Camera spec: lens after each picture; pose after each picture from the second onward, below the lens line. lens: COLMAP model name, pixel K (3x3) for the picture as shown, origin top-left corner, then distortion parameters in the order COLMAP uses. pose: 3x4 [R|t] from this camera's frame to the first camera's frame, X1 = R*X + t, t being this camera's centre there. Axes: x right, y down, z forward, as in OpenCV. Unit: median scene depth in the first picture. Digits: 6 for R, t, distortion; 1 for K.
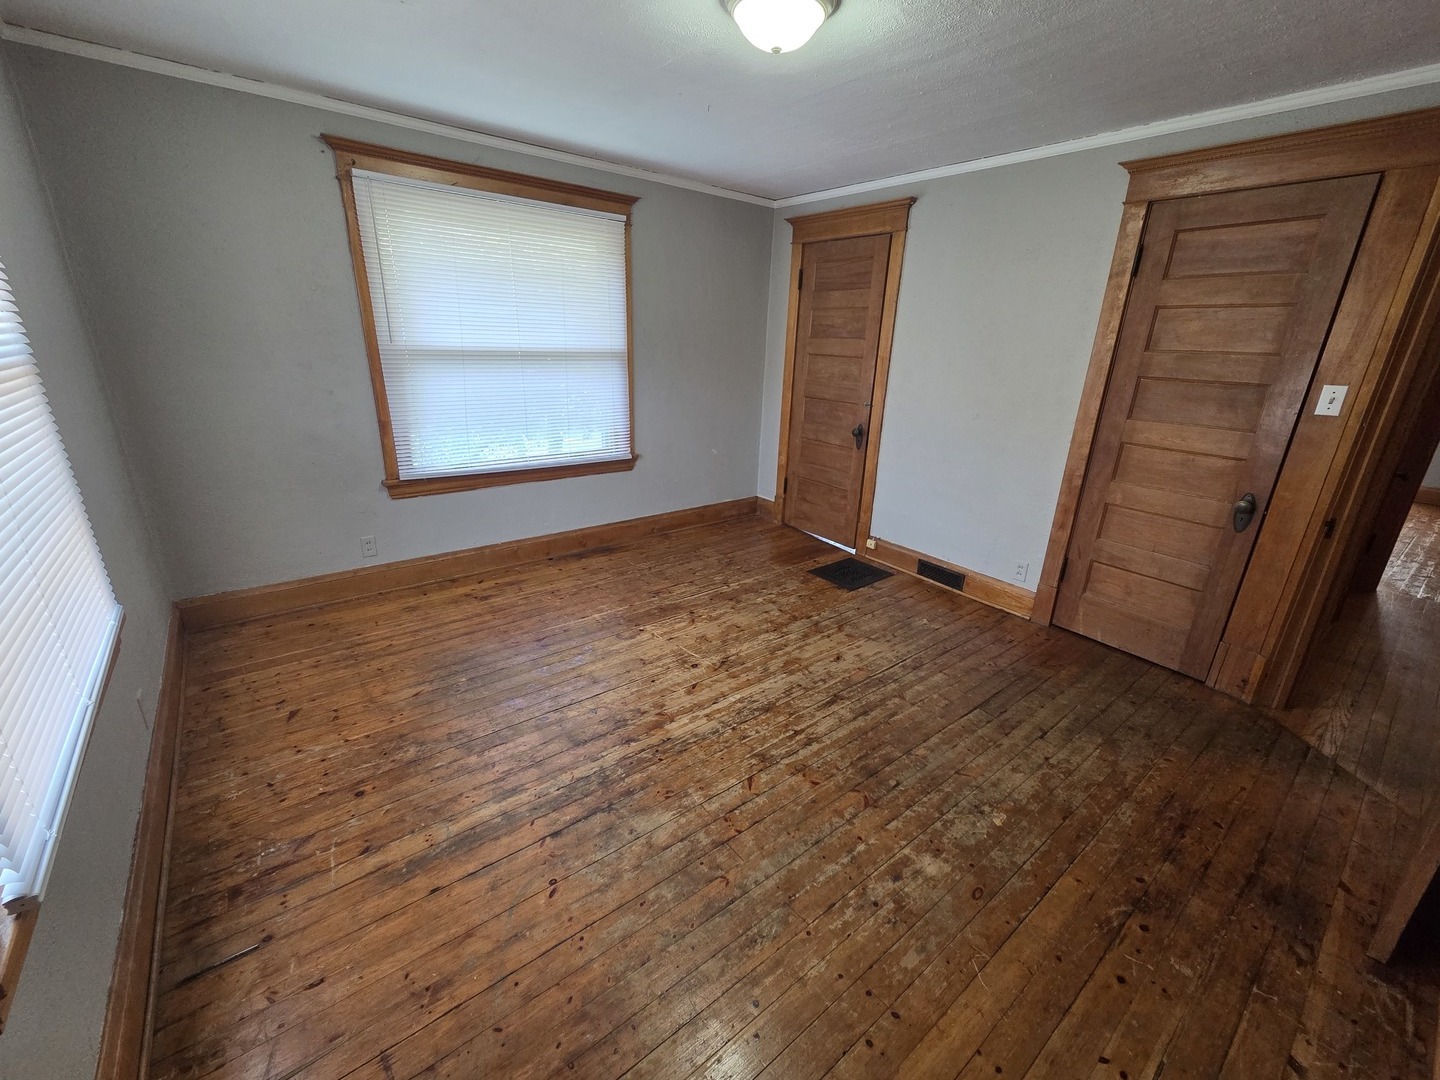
lens RADIAL K [[590.6, 0, 719.0], [0, 590.6, 541.5], [0, 0, 1]] dist [0.005045, -0.000800]
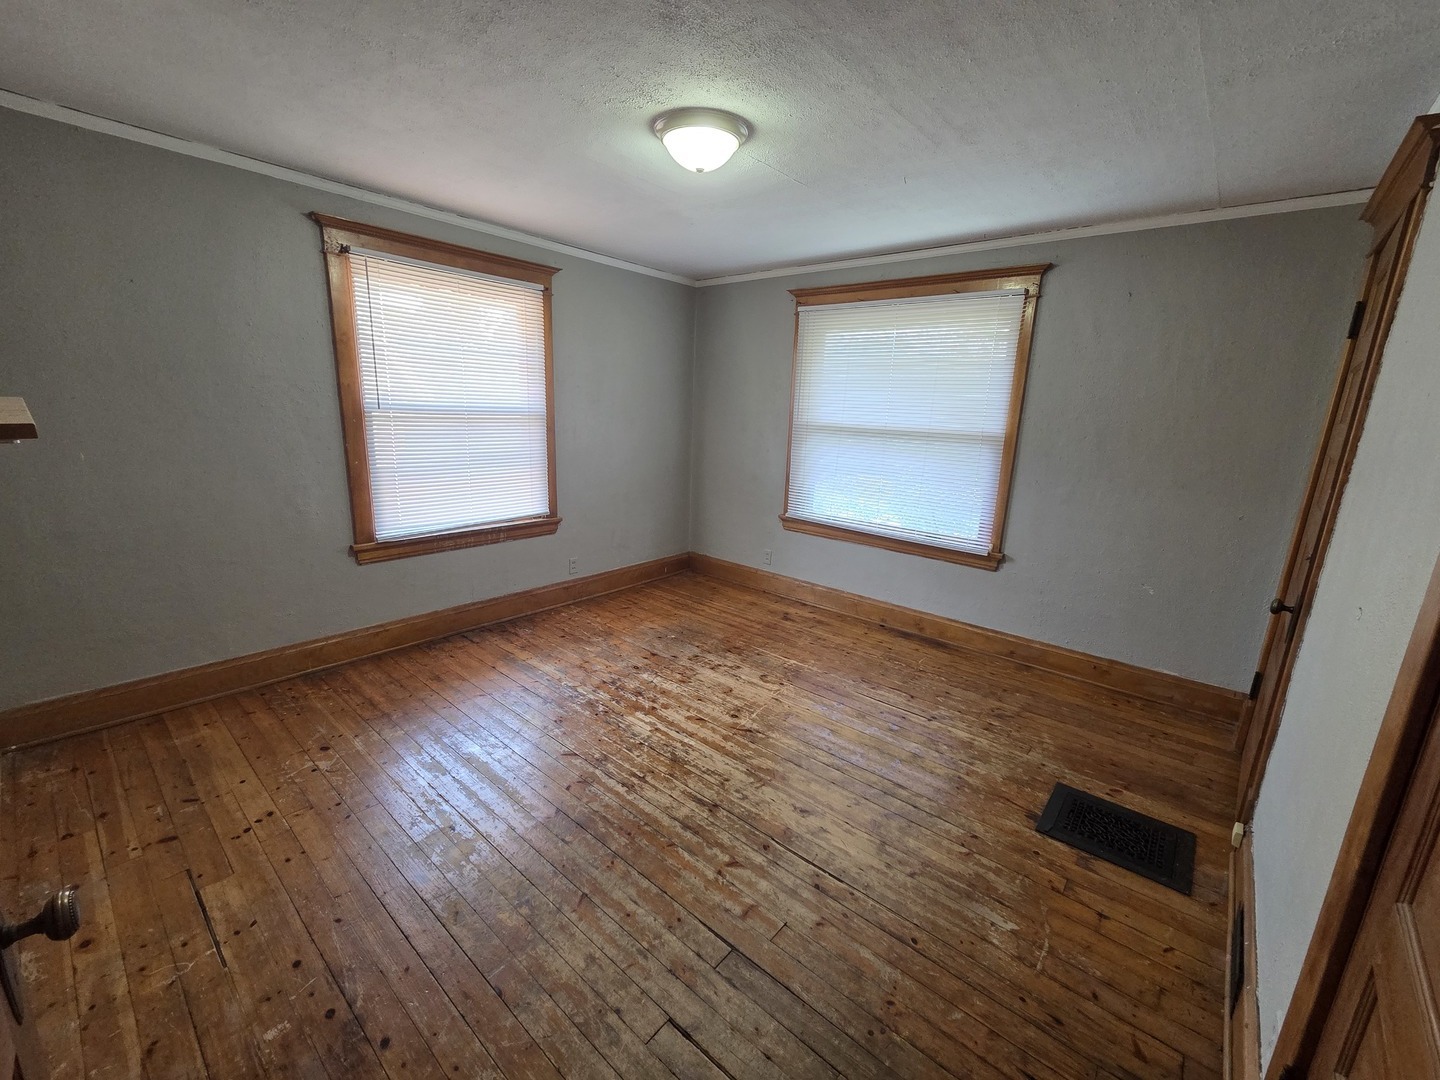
lens RADIAL K [[590.6, 0, 719.0], [0, 590.6, 541.5], [0, 0, 1]] dist [0.005045, -0.000800]
pose [[0.191804, 0.201145, -0.960600, 0.959953], [-0.350466, 0.928277, 0.124399, -0.208983], [0.916725, 0.312797, 0.248541, 0.674605]]
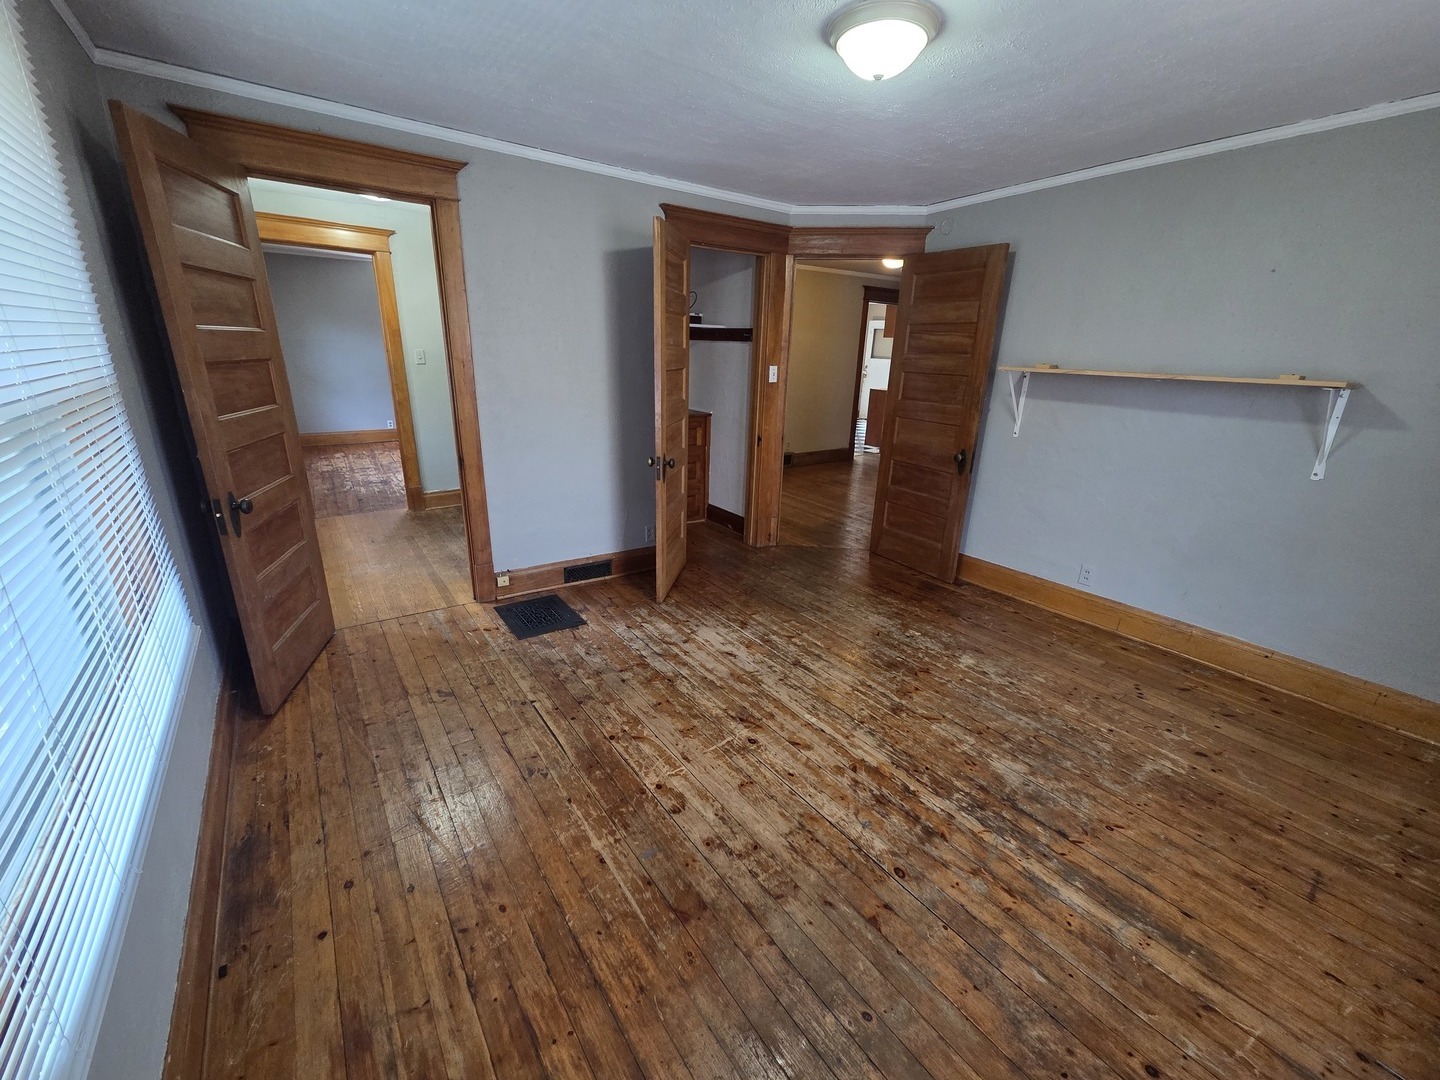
lens RADIAL K [[590.6, 0, 719.0], [0, 590.6, 541.5], [0, 0, 1]] dist [0.005045, -0.000800]
pose [[0.054385, -0.344121, 0.937349, -0.798042], [0.298205, 0.901495, 0.313656, -0.352689], [-0.952951, 0.262464, 0.151647, 0.912792]]
